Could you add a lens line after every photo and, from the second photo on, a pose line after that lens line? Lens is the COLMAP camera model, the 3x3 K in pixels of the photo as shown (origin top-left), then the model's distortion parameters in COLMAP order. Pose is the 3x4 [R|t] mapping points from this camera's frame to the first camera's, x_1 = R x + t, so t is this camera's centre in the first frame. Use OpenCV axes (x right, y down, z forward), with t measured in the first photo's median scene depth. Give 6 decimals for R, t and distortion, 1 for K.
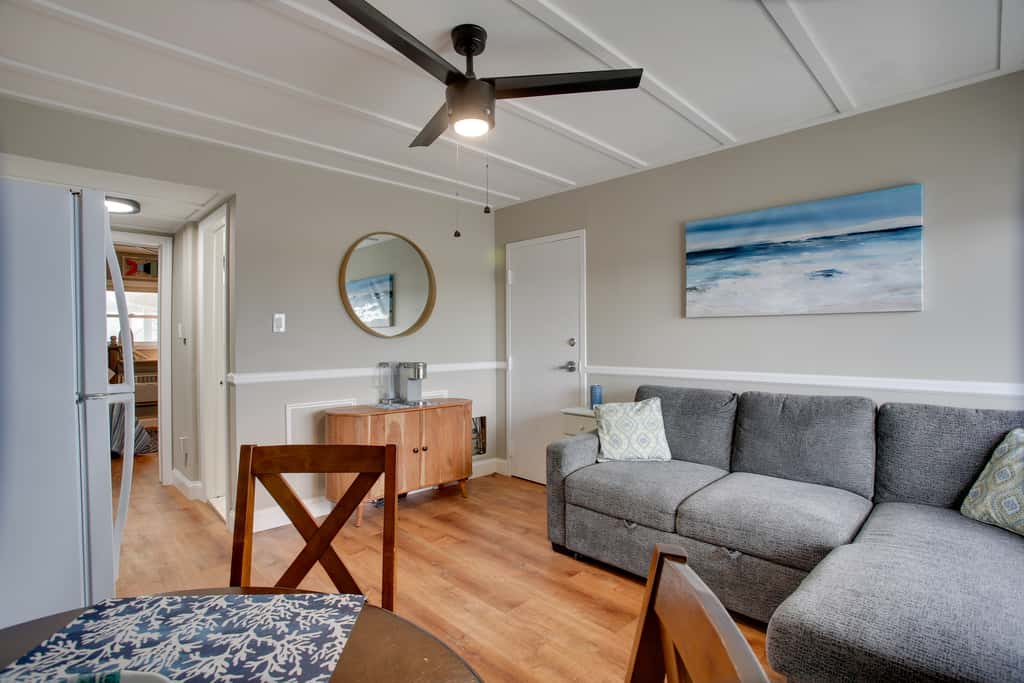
lens RADIAL K [[524.9, 0, 520.4], [0, 524.9, 340.2], [0, 0, 1]] dist [-0.070706, 0.035308]
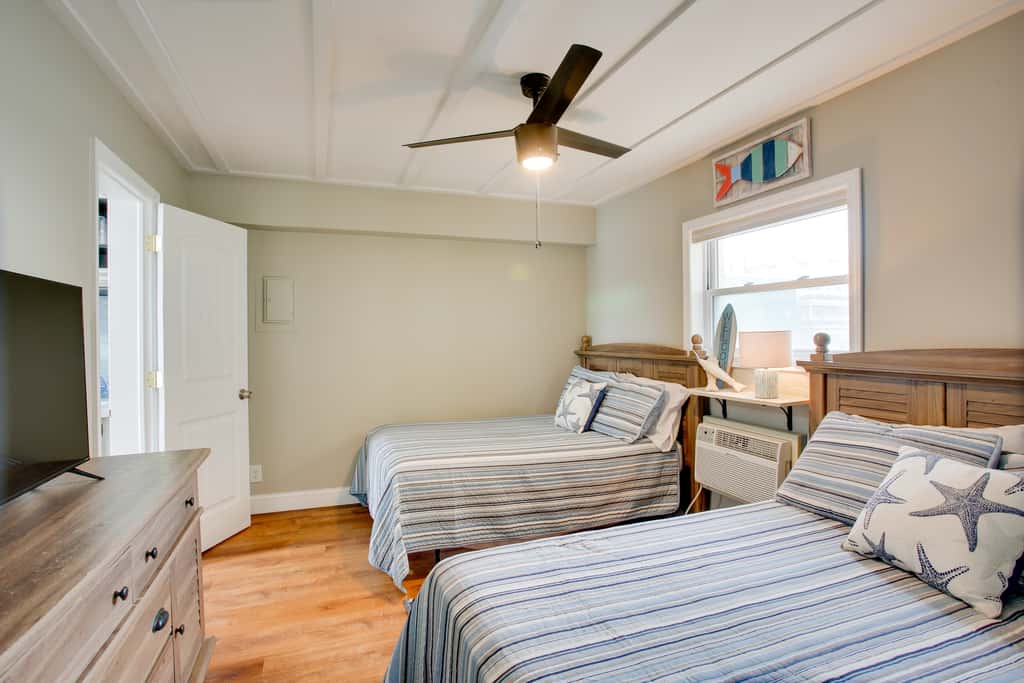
lens RADIAL K [[524.9, 0, 520.4], [0, 524.9, 340.2], [0, 0, 1]] dist [-0.070706, 0.035308]
pose [[-0.409727, 0.012390, -0.912124, -0.451295], [0.006066, 0.999923, 0.010858, -0.015605], [0.912188, -0.001084, -0.409770, 1.624978]]
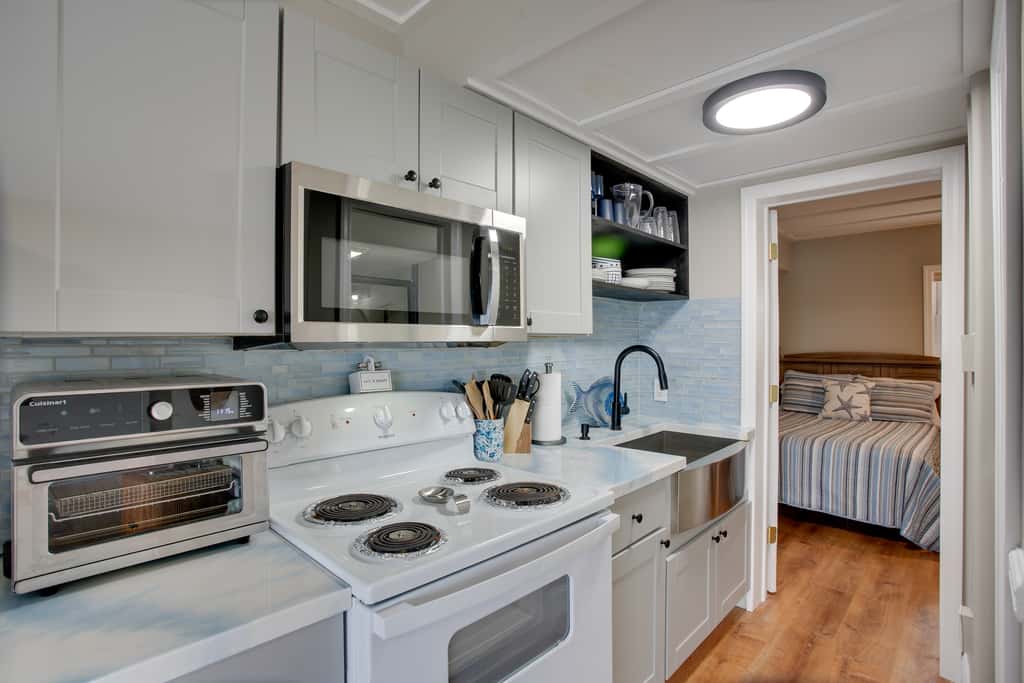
lens RADIAL K [[505.1, 0, 501.3], [0, 505.1, 336.7], [0, 0, 1]] dist [-0.068286, 0.028753]
pose [[0.027510, 0.000197, -0.999622, -0.252627], [-0.002599, 0.999997, 0.000126, -0.031828], [0.999618, 0.002595, 0.027510, 0.581087]]
